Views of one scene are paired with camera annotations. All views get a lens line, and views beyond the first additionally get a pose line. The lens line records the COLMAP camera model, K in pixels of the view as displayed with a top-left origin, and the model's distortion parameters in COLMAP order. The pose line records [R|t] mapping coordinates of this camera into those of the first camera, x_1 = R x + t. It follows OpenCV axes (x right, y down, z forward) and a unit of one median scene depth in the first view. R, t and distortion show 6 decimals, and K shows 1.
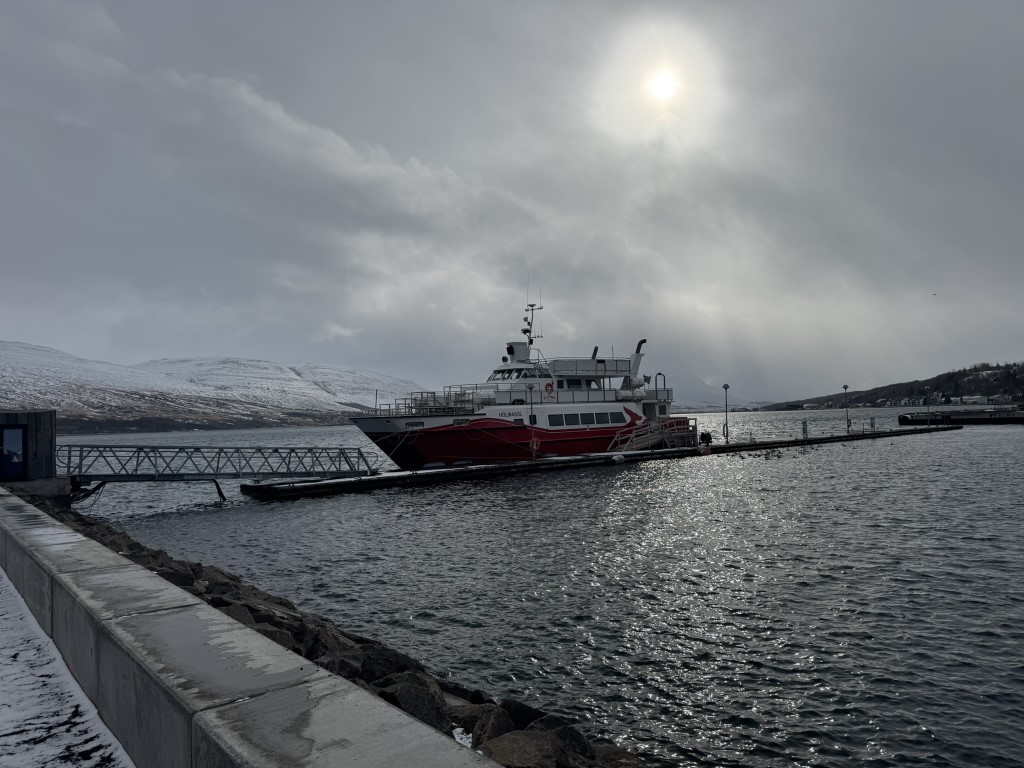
lens RADIAL K [[708.5, 0, 509.6], [0, 708.5, 374.9], [0, 0, 1]] dist [0.072511, -0.090502]
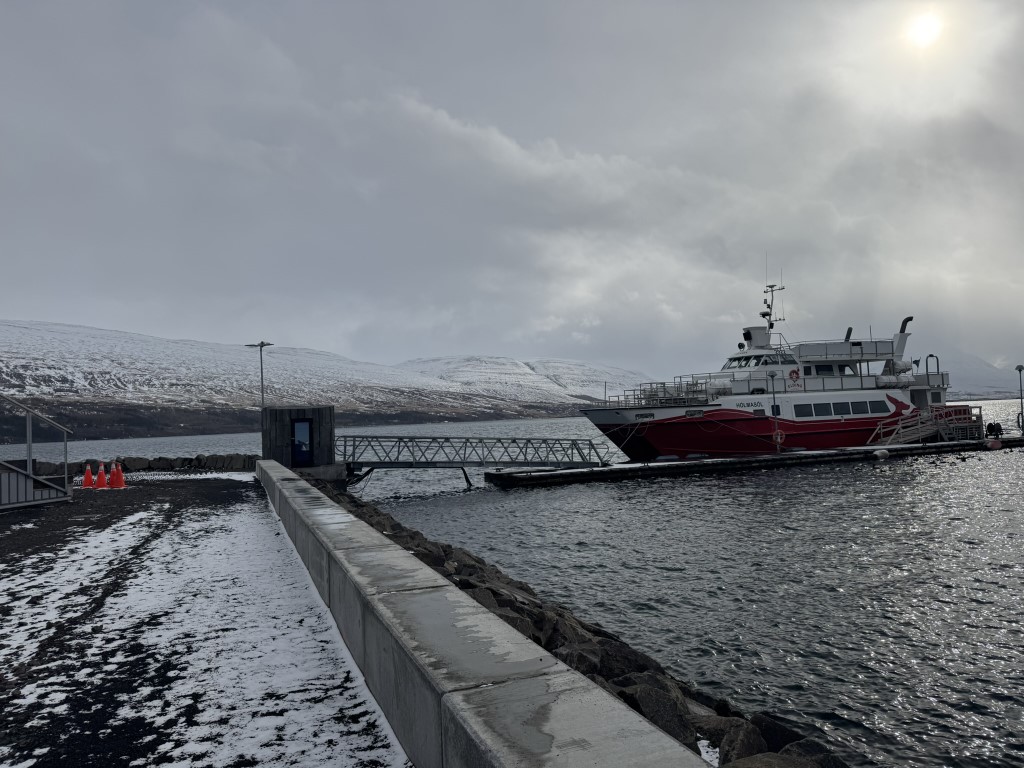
lens RADIAL K [[708.5, 0, 517.2], [0, 708.5, 379.8], [0, 0, 1]] dist [0.072511, -0.090502]
pose [[0.952042, -0.024133, -0.305014, -0.002580], [0.029861, 0.999454, 0.014126, 0.000785], [0.304506, -0.022556, 0.952243, 0.018949]]
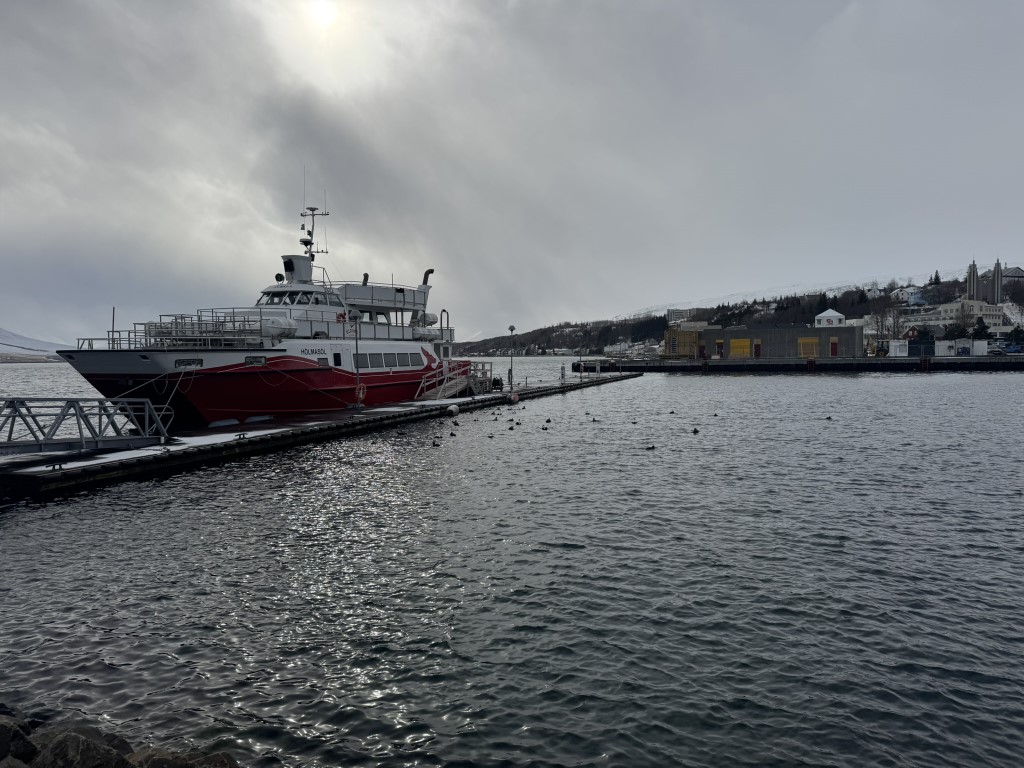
lens RADIAL K [[708.5, 0, 511.2], [0, 708.5, 388.7], [0, 0, 1]] dist [0.072511, -0.090502]
pose [[0.843847, -0.002215, 0.536579, -0.210611], [-0.048516, 0.995581, 0.080408, 0.022834], [-0.534386, -0.093885, 0.840010, 0.245245]]
